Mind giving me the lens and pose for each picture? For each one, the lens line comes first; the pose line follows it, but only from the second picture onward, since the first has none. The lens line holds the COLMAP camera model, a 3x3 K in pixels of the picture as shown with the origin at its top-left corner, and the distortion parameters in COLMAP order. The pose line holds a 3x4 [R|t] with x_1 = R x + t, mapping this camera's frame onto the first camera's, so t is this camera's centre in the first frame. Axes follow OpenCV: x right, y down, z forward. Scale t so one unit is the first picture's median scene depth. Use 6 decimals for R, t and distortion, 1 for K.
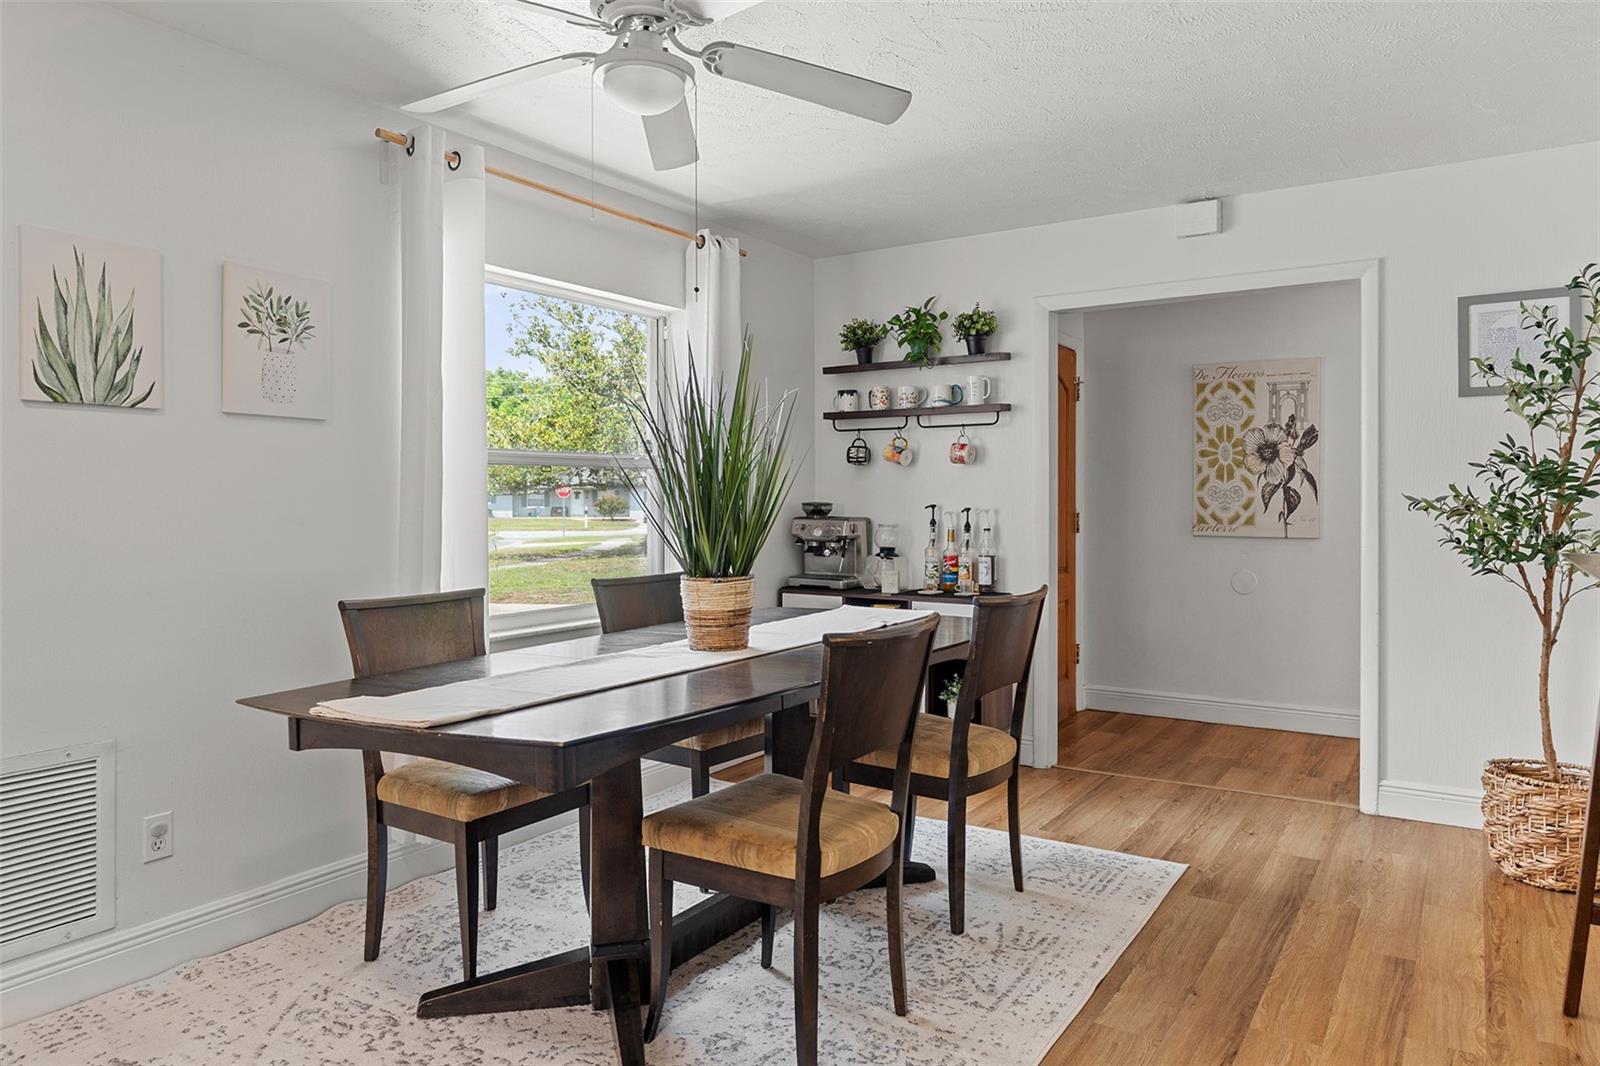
lens RADIAL K [[1040.2, 0, 801.8], [0, 1040.2, 519.6], [0, 0, 1]] dist [-0.005417, 0.001678]
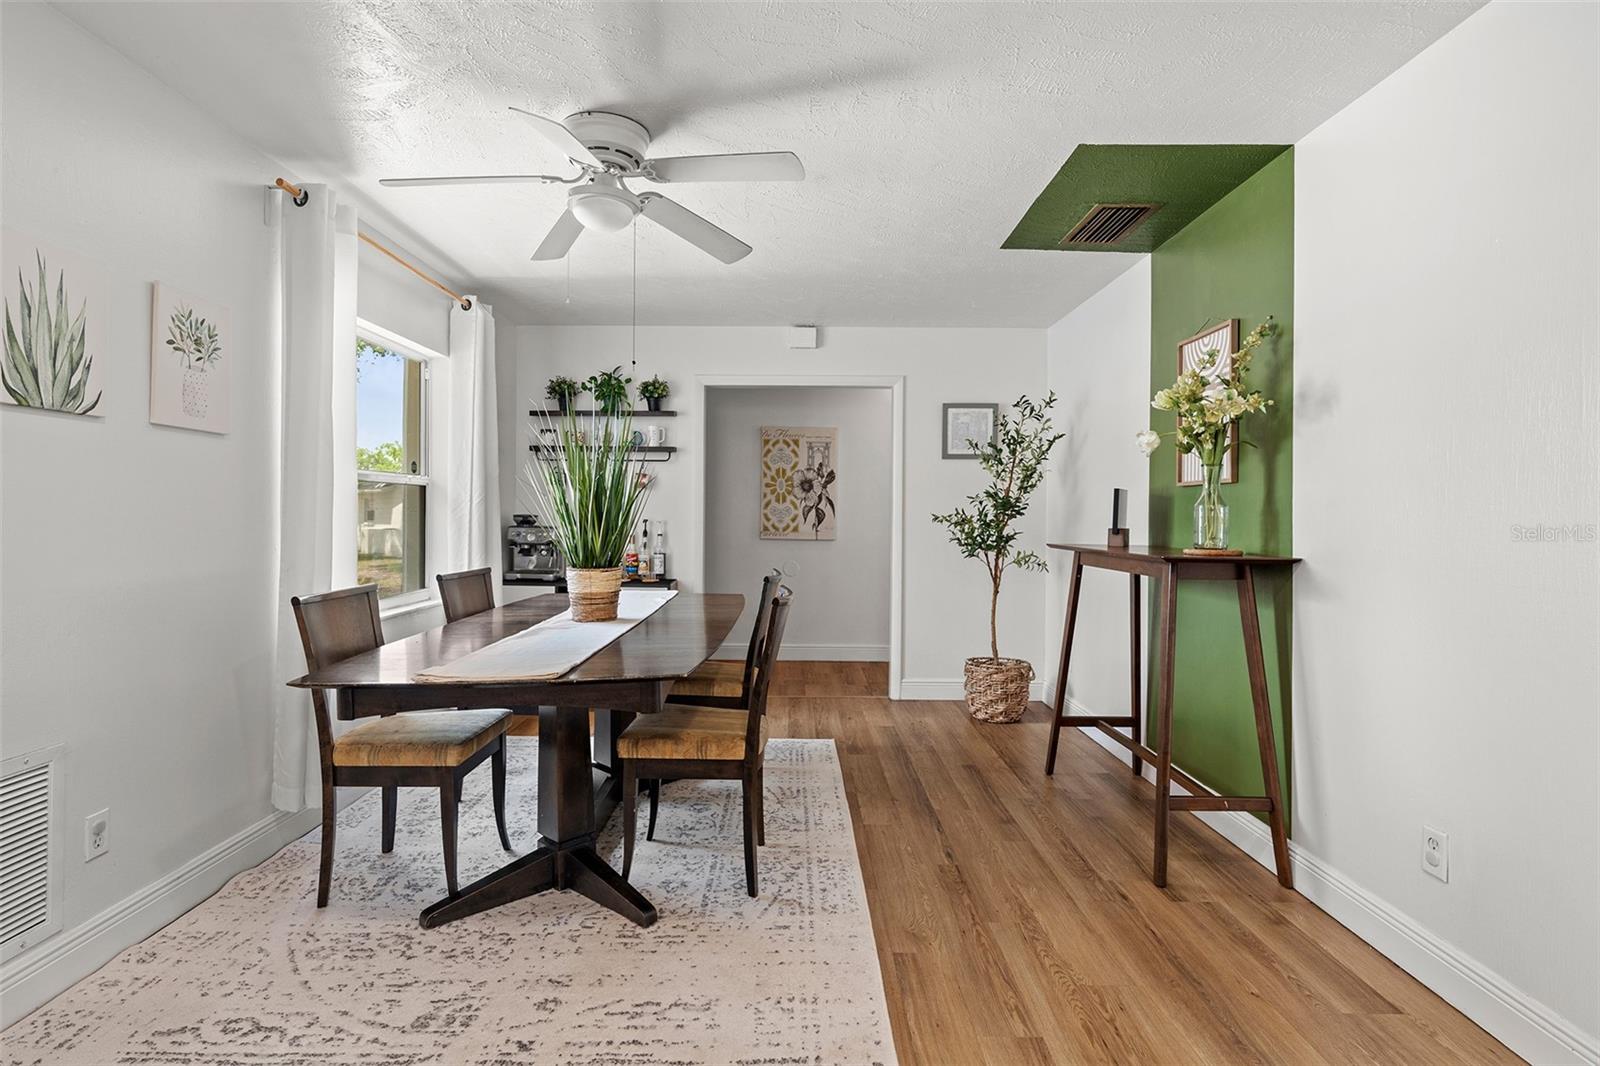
lens RADIAL K [[794.6, 0, 798.3], [0, 794.6, 531.6], [0, 0, 1]] dist [-0.014379, 0.003276]
pose [[0.843636, -0.001920, 0.536911, -0.372019], [0.000971, 0.999997, 0.002051, 0.004657], [-0.536914, -0.001209, 0.843636, -0.021457]]
